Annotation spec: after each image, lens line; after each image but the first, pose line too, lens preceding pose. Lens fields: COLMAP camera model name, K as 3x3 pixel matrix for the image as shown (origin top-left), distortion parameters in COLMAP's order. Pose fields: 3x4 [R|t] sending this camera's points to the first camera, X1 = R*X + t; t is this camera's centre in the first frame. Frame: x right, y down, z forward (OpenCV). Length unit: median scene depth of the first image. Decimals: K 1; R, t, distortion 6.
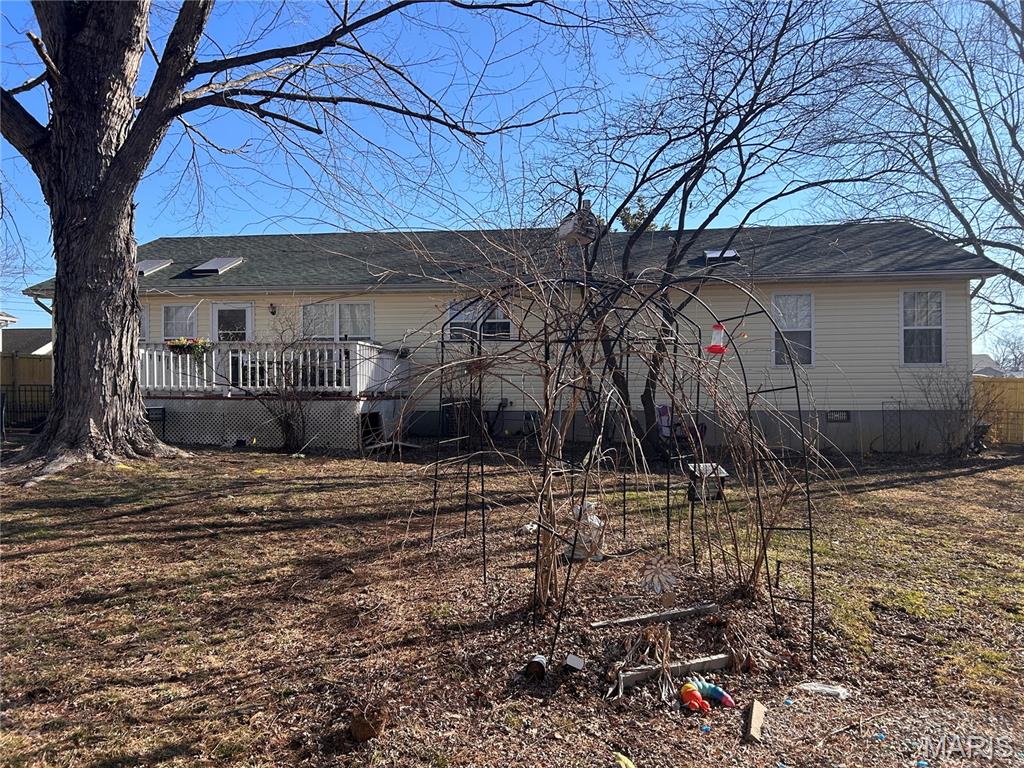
lens RADIAL K [[764.7, 0, 512.3], [0, 764.7, 388.4], [0, 0, 1]] dist [0.052638, -0.058743]
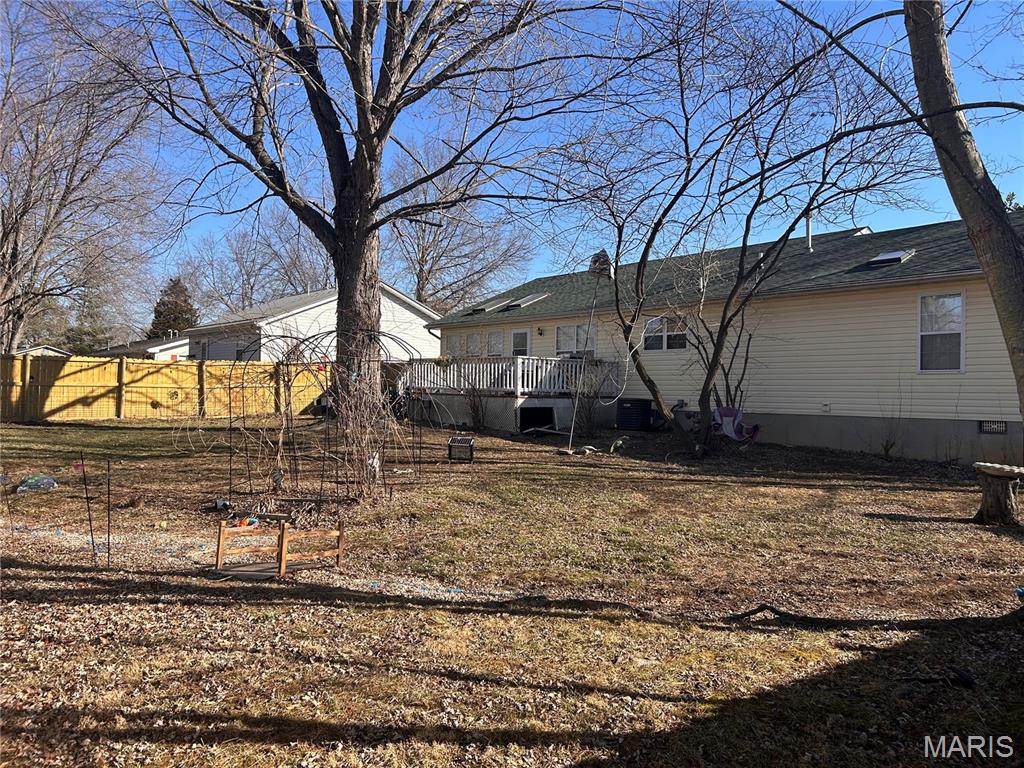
lens RADIAL K [[764.7, 0, 513.7], [0, 764.7, 383.3], [0, 0, 1]] dist [0.052638, -0.058743]
pose [[0.740717, 0.007048, -0.671780, 0.759814], [-0.013167, 0.999905, -0.004027, -0.005552], [0.671688, 0.011828, 0.740740, -0.043855]]
